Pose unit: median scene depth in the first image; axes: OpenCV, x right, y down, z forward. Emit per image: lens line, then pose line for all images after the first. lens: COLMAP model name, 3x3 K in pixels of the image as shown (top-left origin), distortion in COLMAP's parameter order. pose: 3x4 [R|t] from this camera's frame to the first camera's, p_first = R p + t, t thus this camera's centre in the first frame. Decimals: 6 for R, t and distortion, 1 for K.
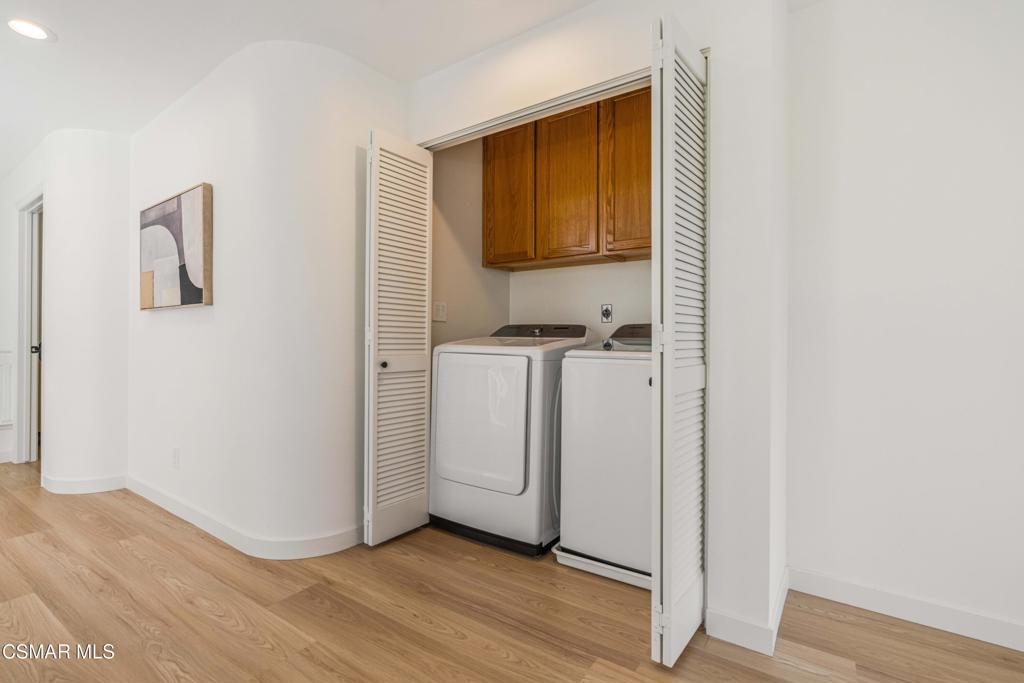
lens RADIAL K [[471.3, 0, 512.0], [0, 471.3, 341.5], [0, 0, 1]] dist [-0.000245, 0.000356]
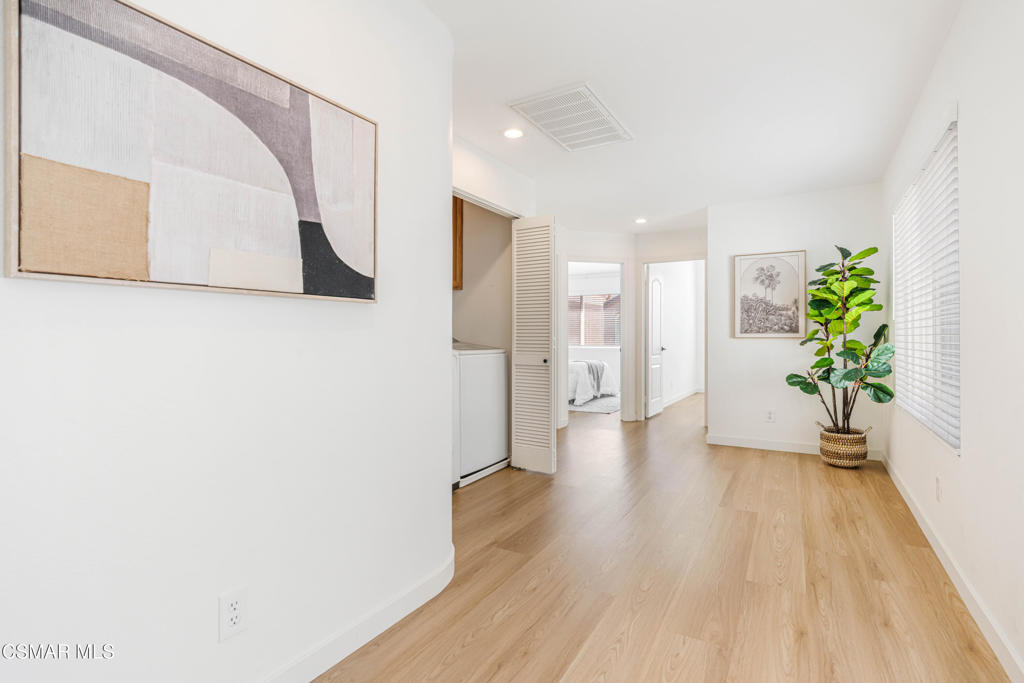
lens RADIAL K [[480.5, 0, 509.3], [0, 480.5, 339.4], [0, 0, 1]] dist [-0.006570, -0.000114]
pose [[-0.065997, -0.007132, 0.997794, -1.628634], [0.004298, 0.999963, 0.007431, -0.035884], [-0.997811, 0.004779, -0.065964, 1.025912]]
